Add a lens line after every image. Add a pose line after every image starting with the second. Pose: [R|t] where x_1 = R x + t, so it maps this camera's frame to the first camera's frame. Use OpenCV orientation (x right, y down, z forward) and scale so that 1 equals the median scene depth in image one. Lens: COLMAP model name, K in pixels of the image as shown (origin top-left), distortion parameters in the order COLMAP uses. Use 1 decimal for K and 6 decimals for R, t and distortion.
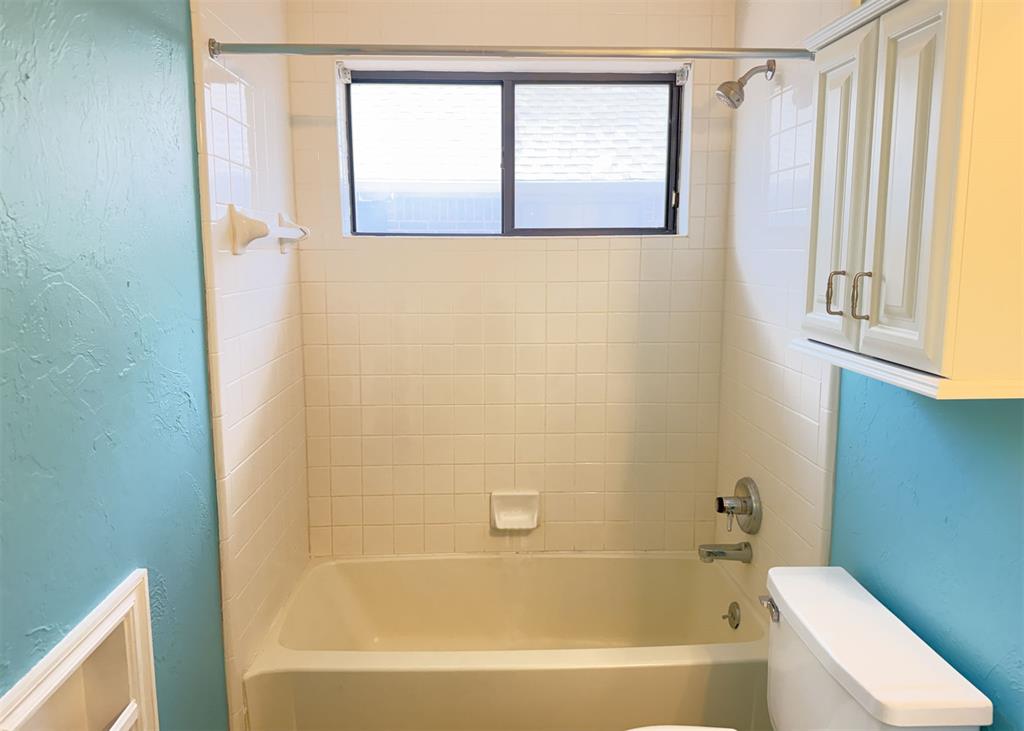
lens RADIAL K [[719.0, 0, 512.3], [0, 719.0, 343.3], [0, 0, 1]] dist [0.096336, -0.114518]
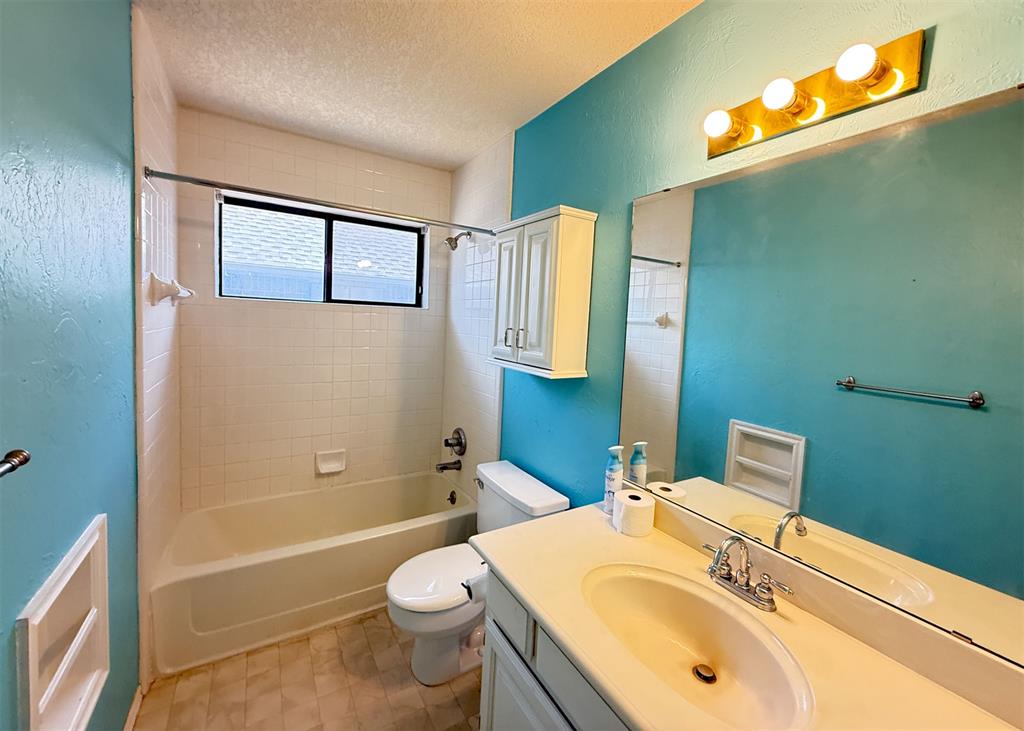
lens RADIAL K [[410.9, 0, 513.4], [0, 410.9, 346.9], [0, 0, 1]] dist [-0.001121, -0.000060]
pose [[0.865052, 0.008917, 0.501602, -0.127675], [0.019271, 0.998513, -0.050985, 0.018286], [-0.501311, 0.053771, 0.863595, -0.089191]]
